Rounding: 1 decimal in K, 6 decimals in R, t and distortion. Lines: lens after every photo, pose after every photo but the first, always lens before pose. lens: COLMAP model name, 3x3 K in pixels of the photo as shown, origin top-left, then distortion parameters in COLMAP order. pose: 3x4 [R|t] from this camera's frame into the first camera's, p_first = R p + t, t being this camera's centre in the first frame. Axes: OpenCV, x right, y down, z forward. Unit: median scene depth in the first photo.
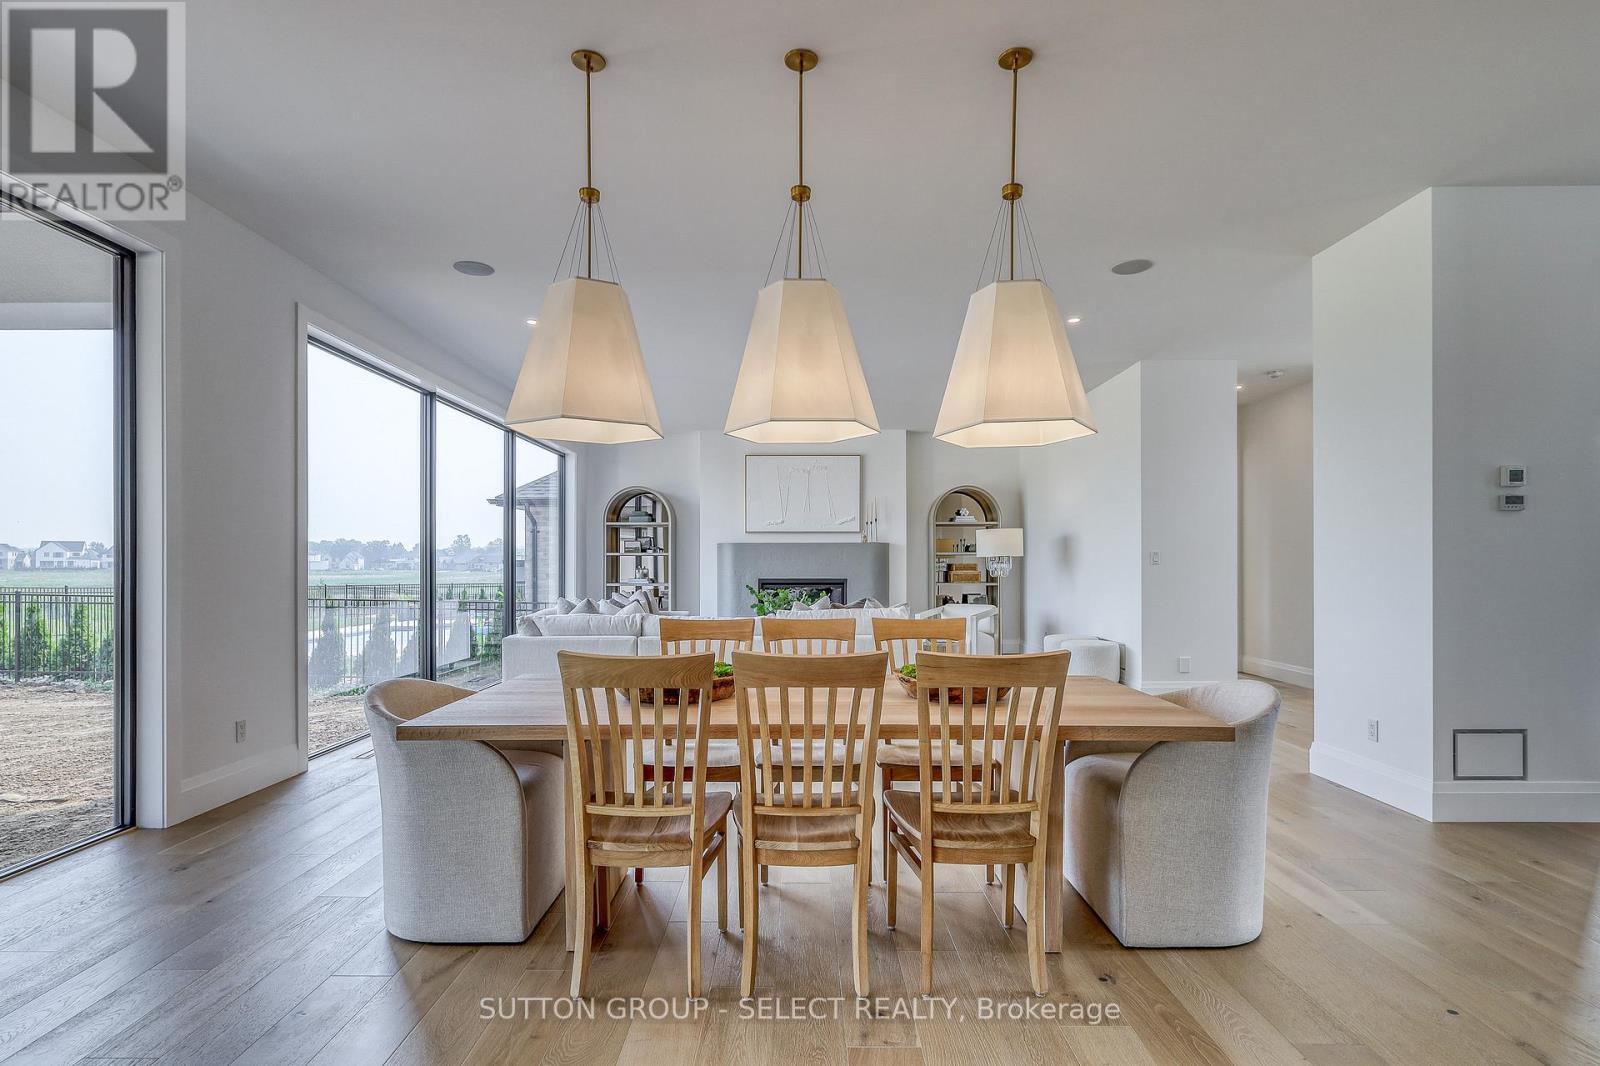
lens RADIAL K [[788.2, 0, 794.6], [0, 788.2, 555.1], [0, 0, 1]] dist [-0.003655, 0.008789]
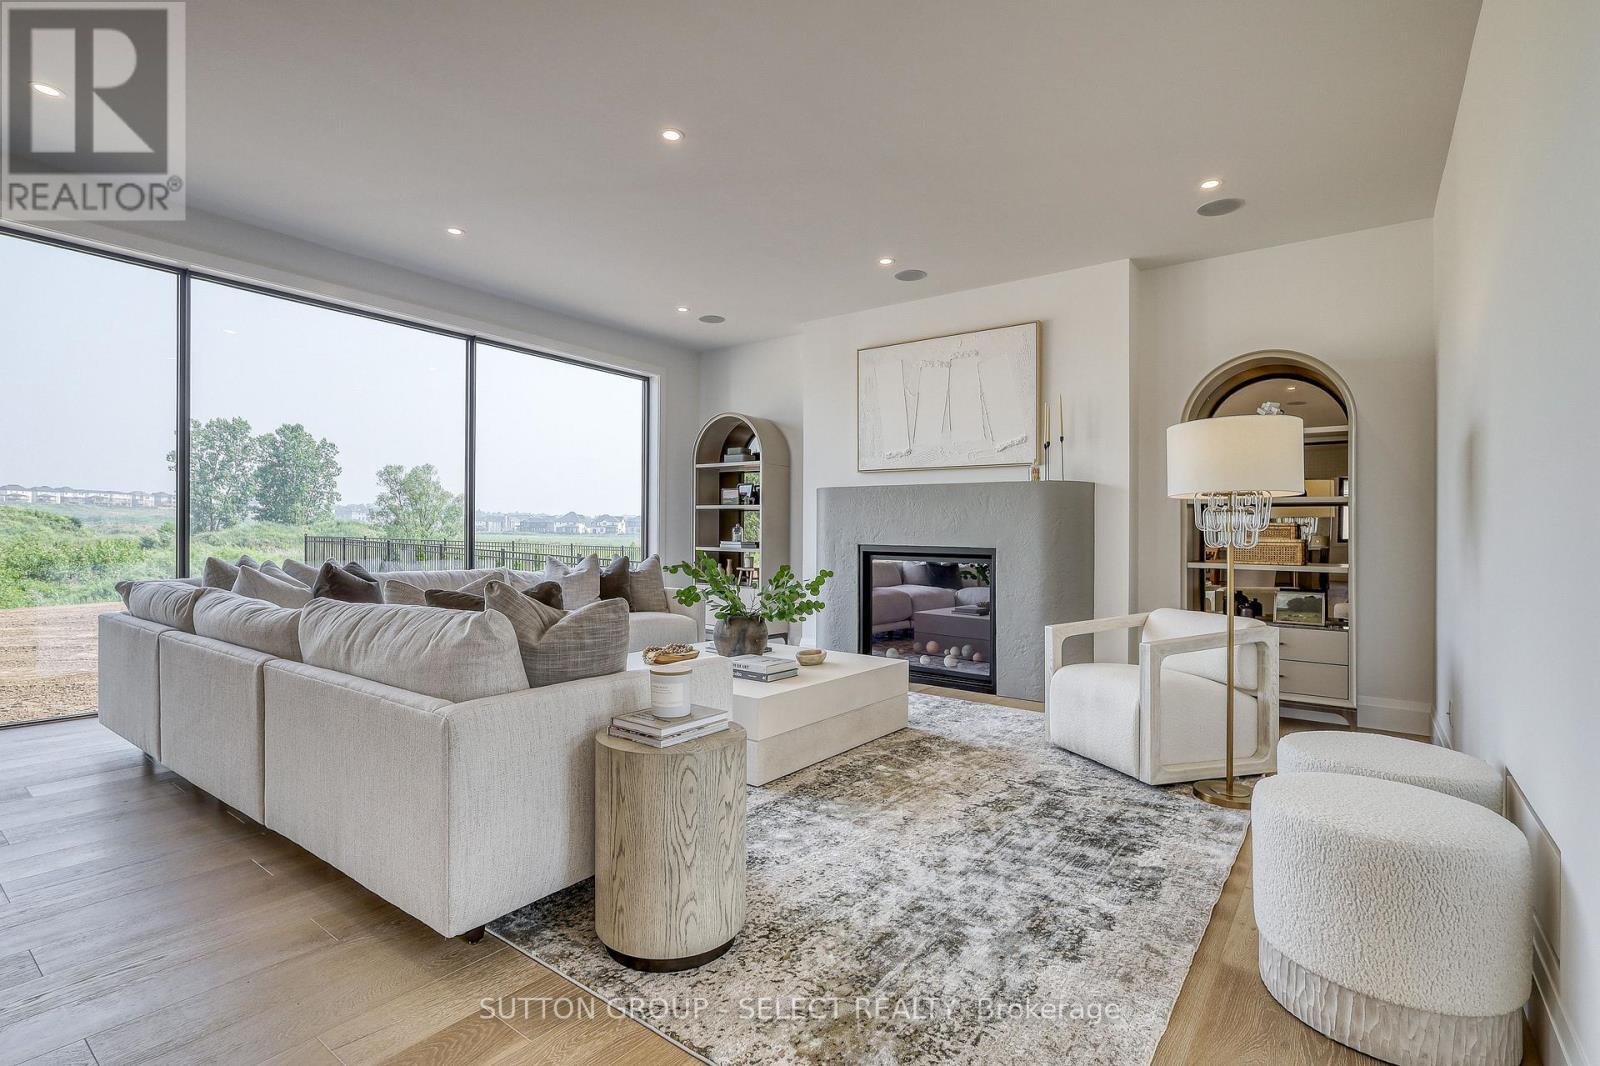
lens RADIAL K [[757.3, 0, 800.0], [0, 757.3, 533.0], [0, 0, 1]] dist [-0.000143, 0.000466]
pose [[0.806274, 0.013905, -0.591378, 0.264121], [-0.011878, 0.999903, 0.007316, 0.016587], [0.591423, 0.001126, 0.806361, 0.494039]]
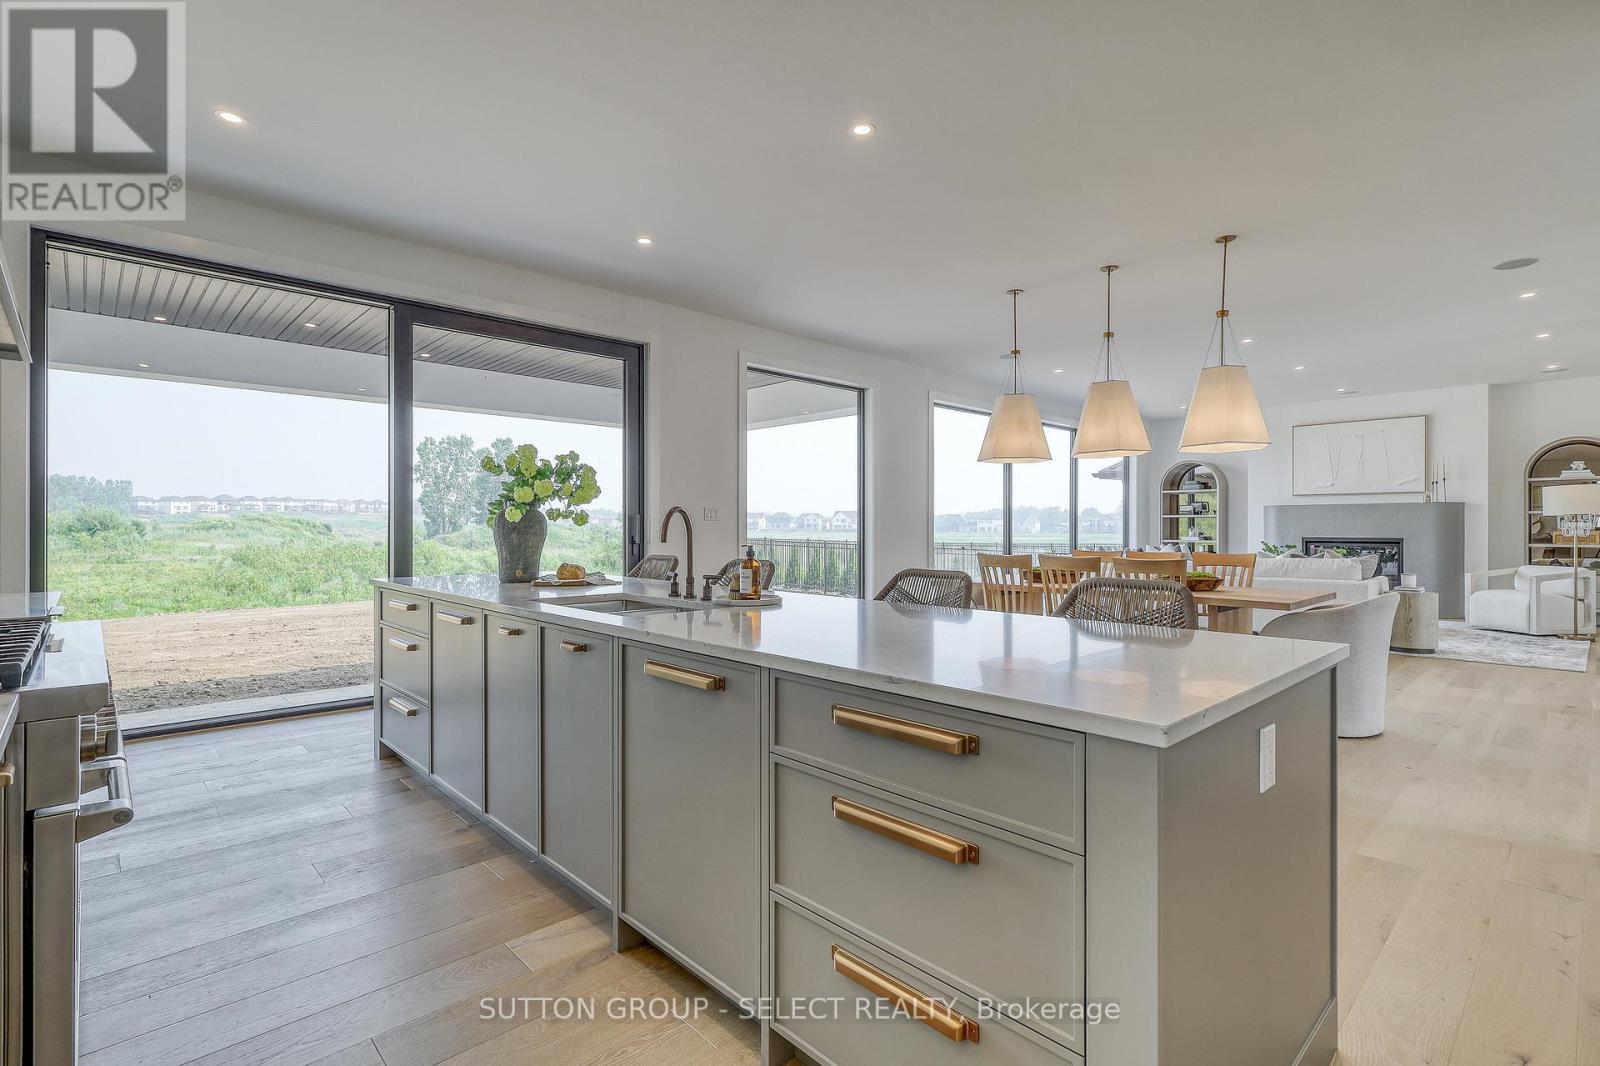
lens RADIAL K [[757.3, 0, 800.0], [0, 757.3, 533.0], [0, 0, 1]] dist [-0.000143, 0.000466]
pose [[0.691756, 0.006868, -0.722099, 0.232581], [0.006286, 0.999860, 0.015532, 0.003001], [0.722104, -0.015284, 0.691615, -0.242806]]
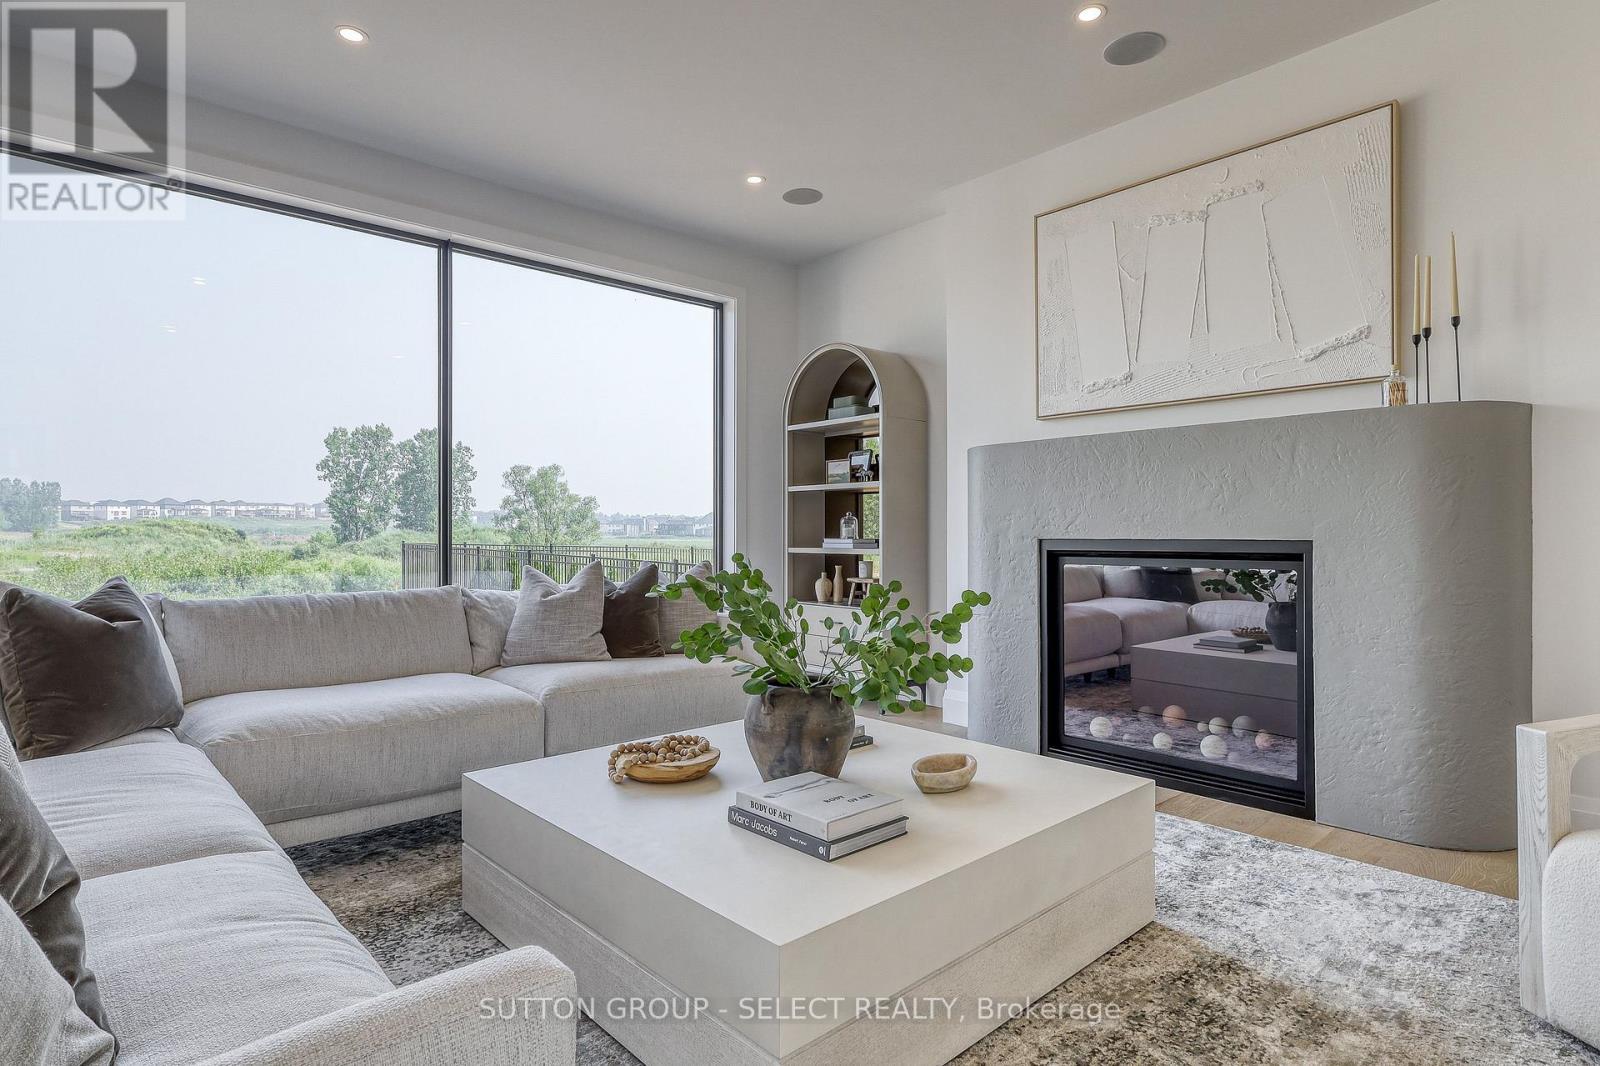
lens RADIAL K [[850.9, 0, 803.1], [0, 850.9, 580.3], [0, 0, 1]] dist [-0.002127, 0.000041]
pose [[0.682793, 0.040095, -0.729511, 0.161284], [0.009787, 0.997901, 0.064007, 0.022334], [0.730547, -0.050843, 0.680967, 0.654308]]
